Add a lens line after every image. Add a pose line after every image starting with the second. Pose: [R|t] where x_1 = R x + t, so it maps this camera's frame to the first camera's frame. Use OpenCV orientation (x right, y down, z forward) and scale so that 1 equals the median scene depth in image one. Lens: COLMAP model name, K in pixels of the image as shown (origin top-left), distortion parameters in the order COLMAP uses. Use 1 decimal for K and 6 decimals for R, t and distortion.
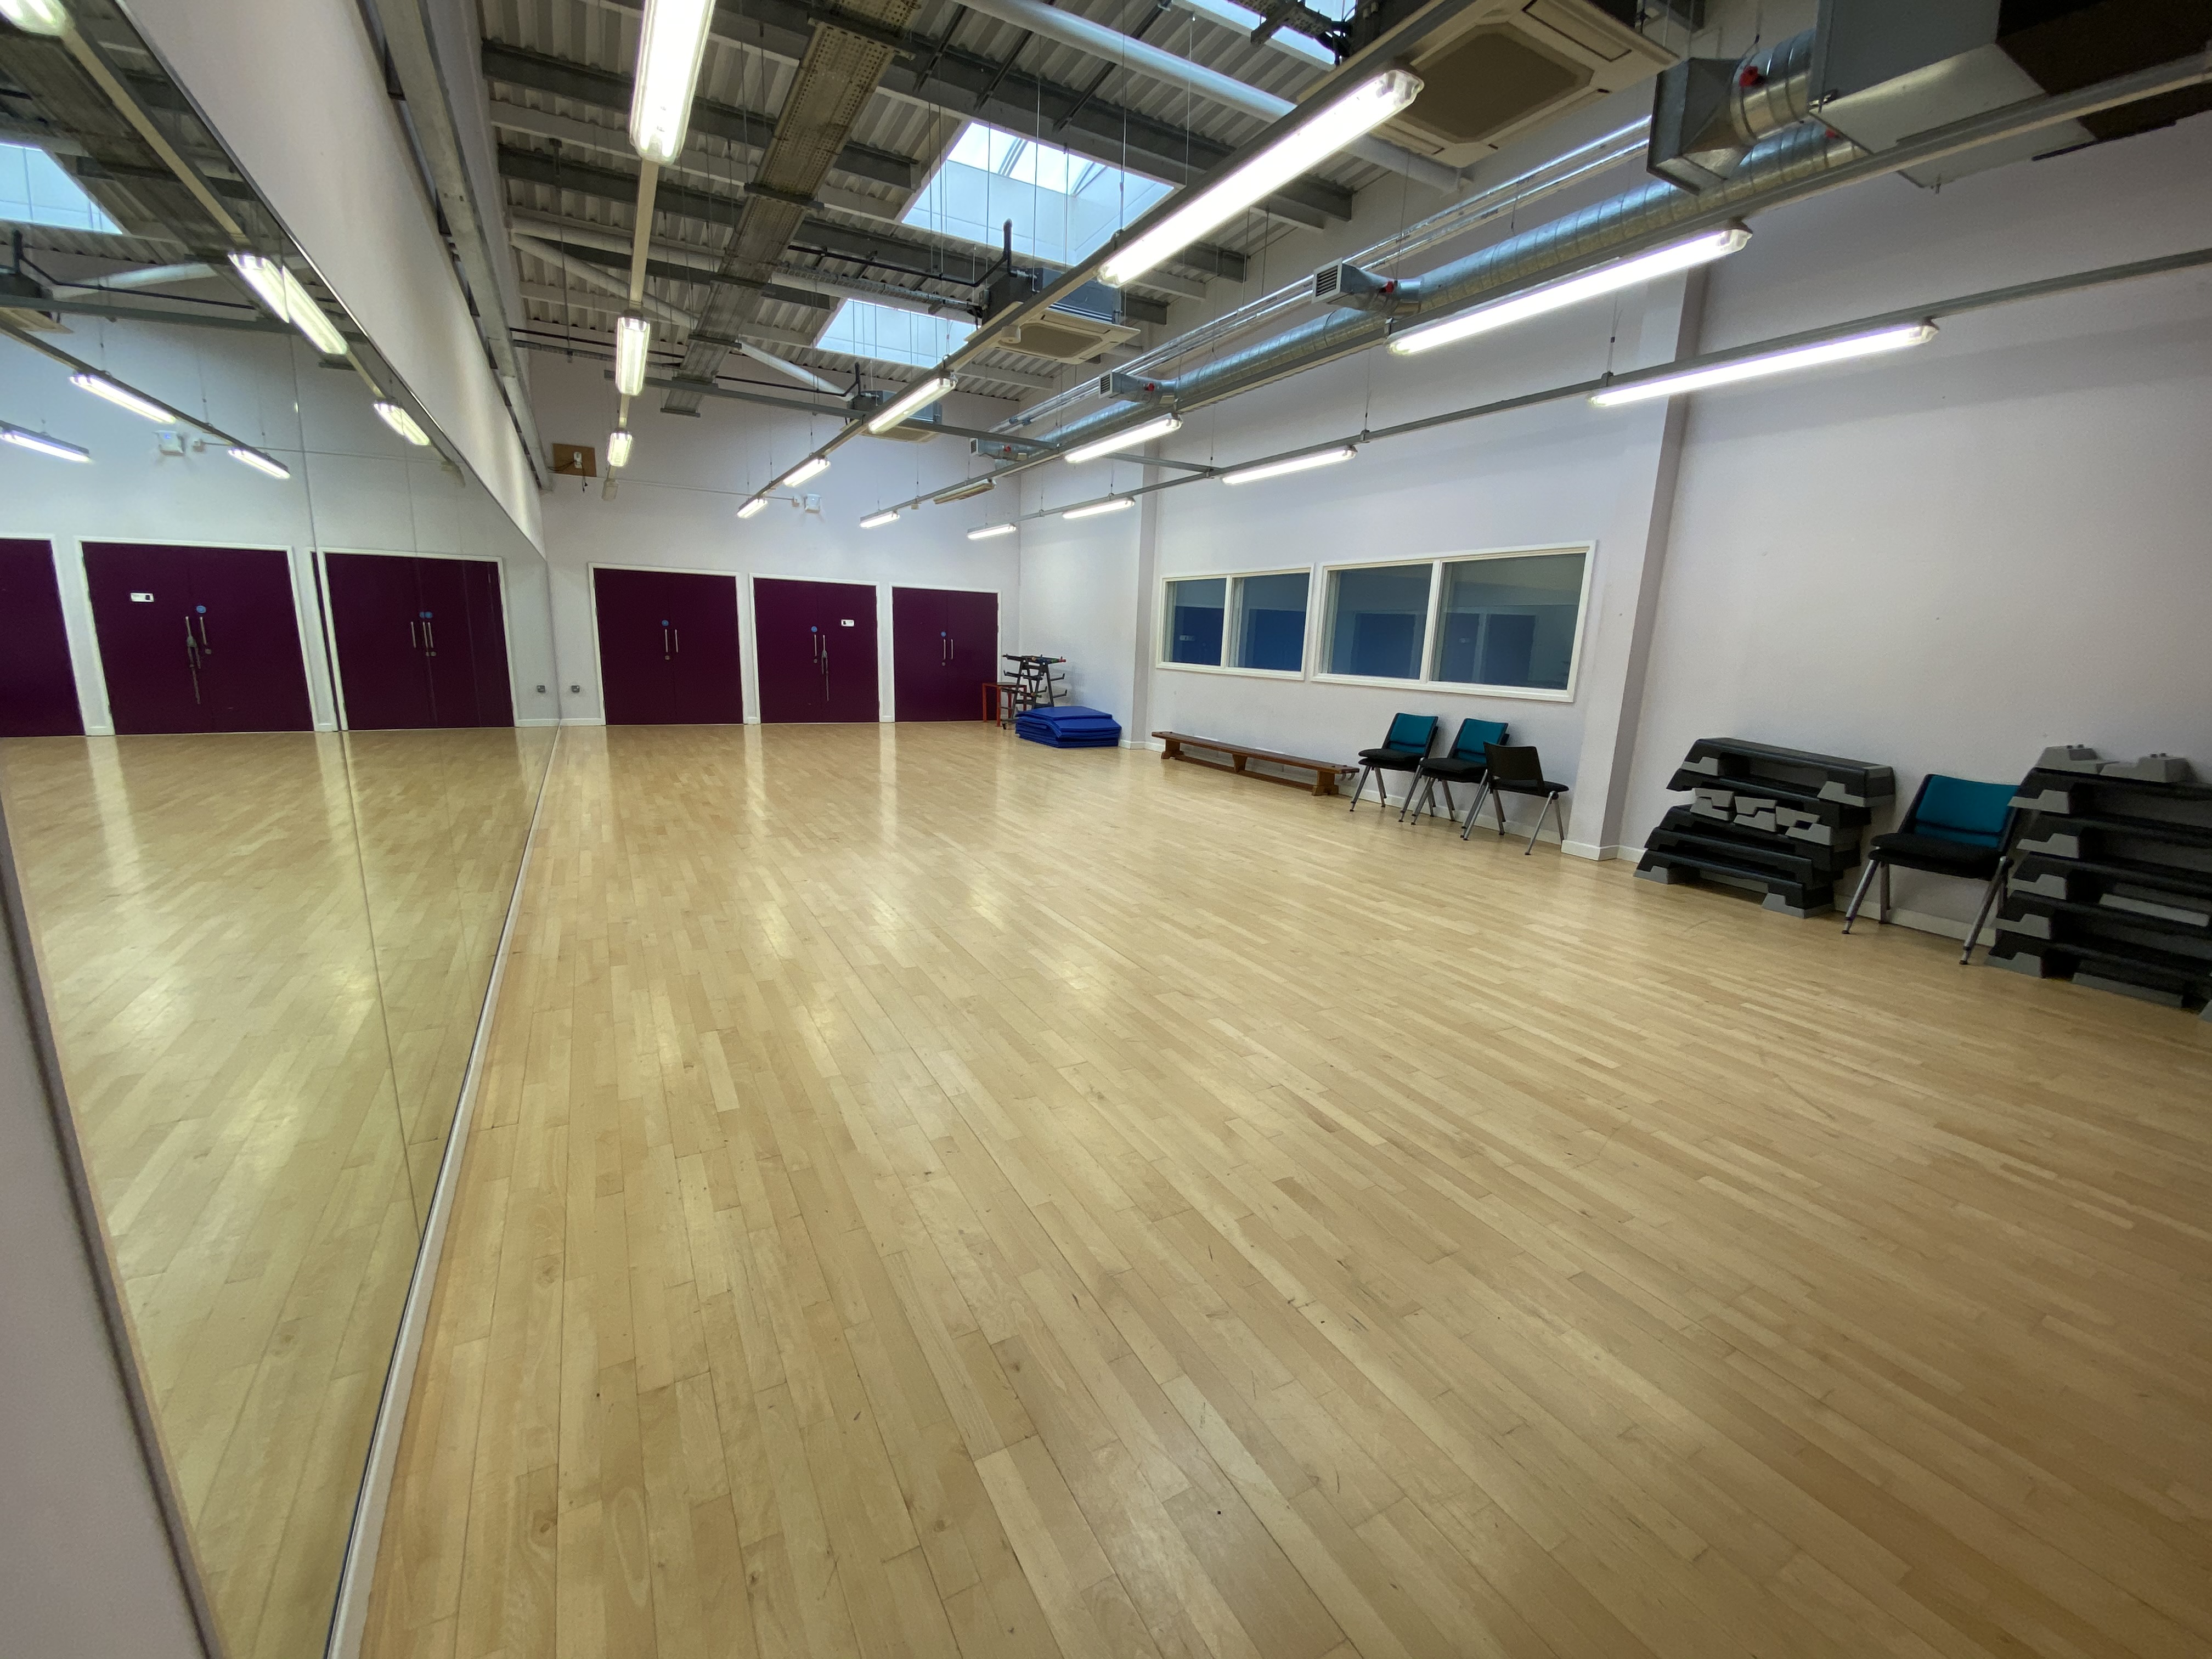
lens RADIAL K [[896.9, 0, 1094.7], [0, 896.9, 829.6], [0, 0, 1]] dist [-0.017520, -0.002873]
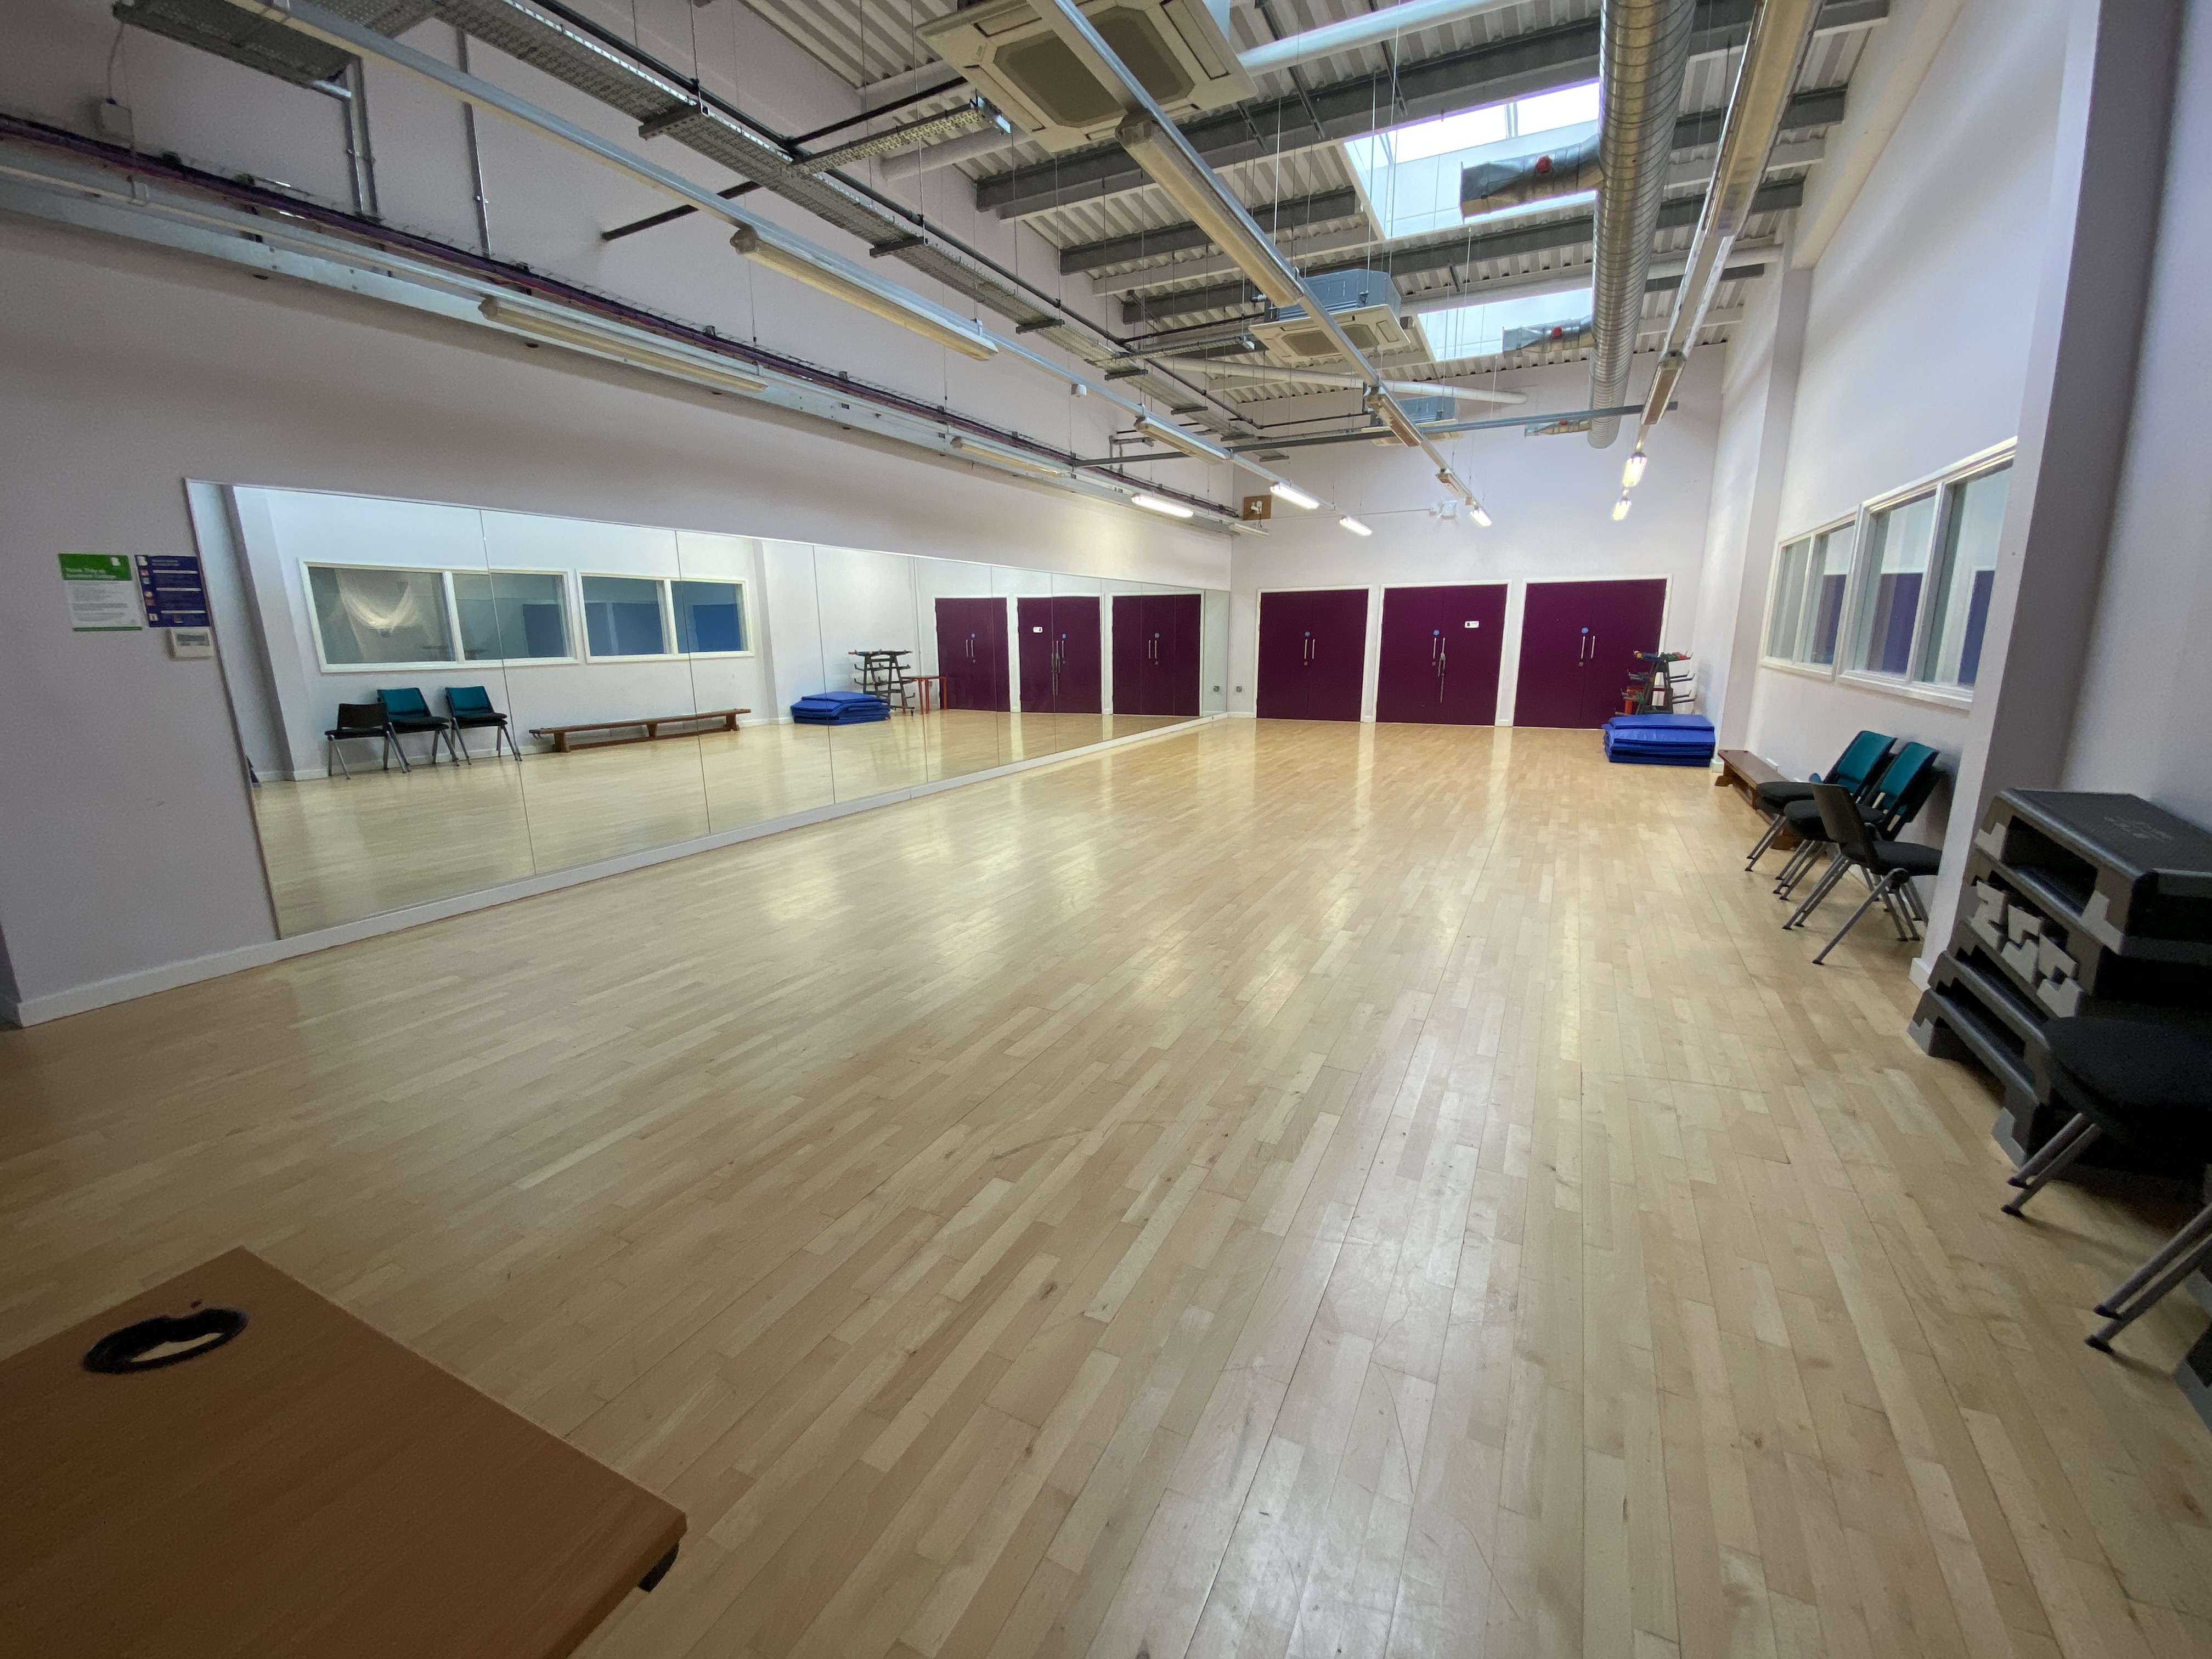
lens RADIAL K [[896.9, 0, 1093.0], [0, 896.9, 823.1], [0, 0, 1]] dist [-0.017520, -0.002873]
pose [[0.547963, 0.132146, -0.825999, 0.390402], [-0.146895, 0.987300, 0.060502, -0.016723], [0.823504, 0.088182, 0.560416, 0.142473]]
